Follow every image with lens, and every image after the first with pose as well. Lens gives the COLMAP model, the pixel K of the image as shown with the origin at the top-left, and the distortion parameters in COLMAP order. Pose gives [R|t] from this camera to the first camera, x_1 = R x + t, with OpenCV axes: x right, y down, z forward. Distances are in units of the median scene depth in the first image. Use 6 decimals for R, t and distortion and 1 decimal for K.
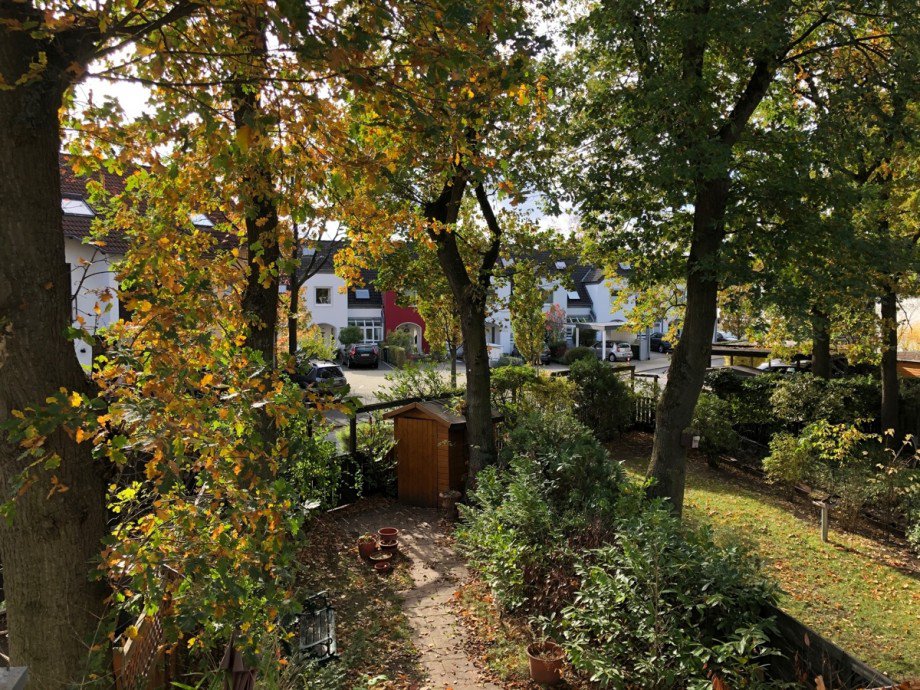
lens RADIAL K [[759.9, 0, 461.6], [0, 759.9, 338.7], [0, 0, 1]] dist [0.034085, -0.011610]
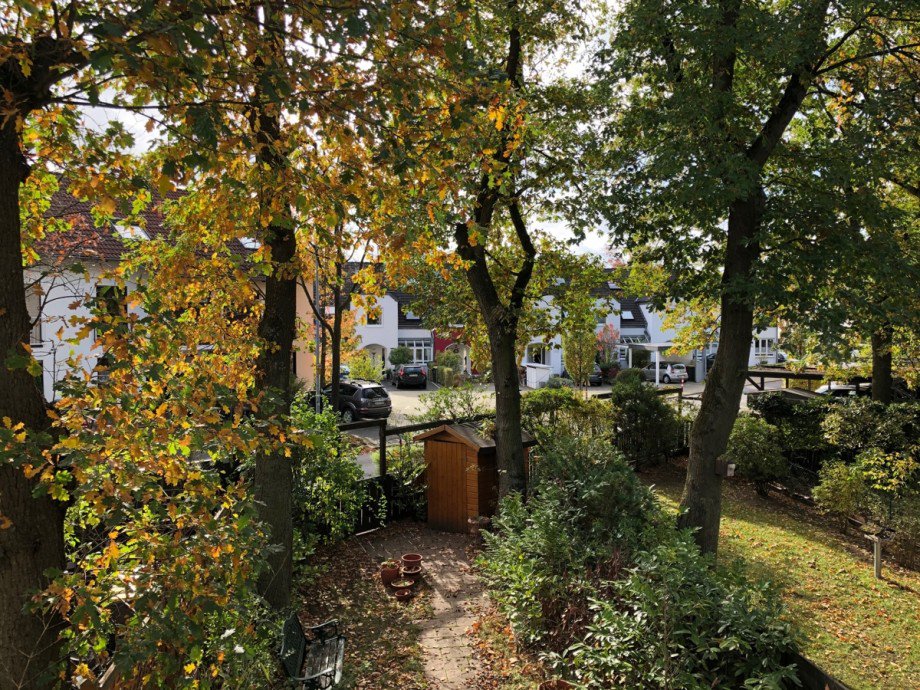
lens RADIAL K [[759.9, 0, 461.6], [0, 759.9, 338.7], [0, 0, 1]] dist [0.034085, -0.011610]
pose [[0.997012, -0.000669, -0.077238, 0.036700], [-0.001349, 0.999659, -0.026079, -0.002964], [0.077229, 0.026105, 0.996672, 0.014811]]
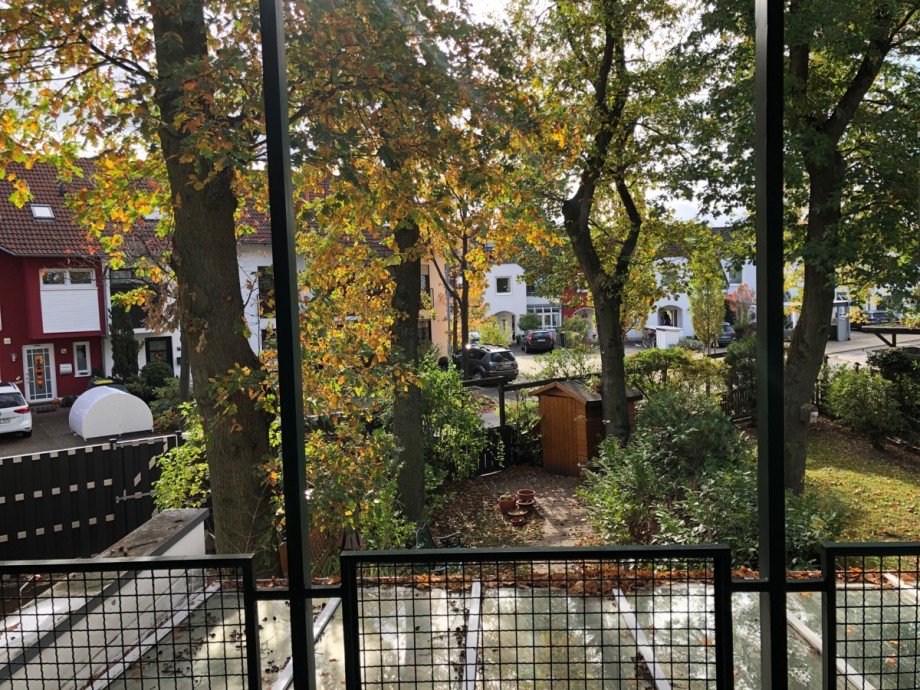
lens RADIAL K [[754.8, 0, 457.4], [0, 754.8, 346.3], [0, 0, 1]] dist [0.034411, -0.009069]
pose [[0.965420, -0.015258, -0.260252, 0.087732], [0.022752, 0.999408, 0.025808, -0.000055], [0.259704, -0.030837, 0.965196, -0.104938]]
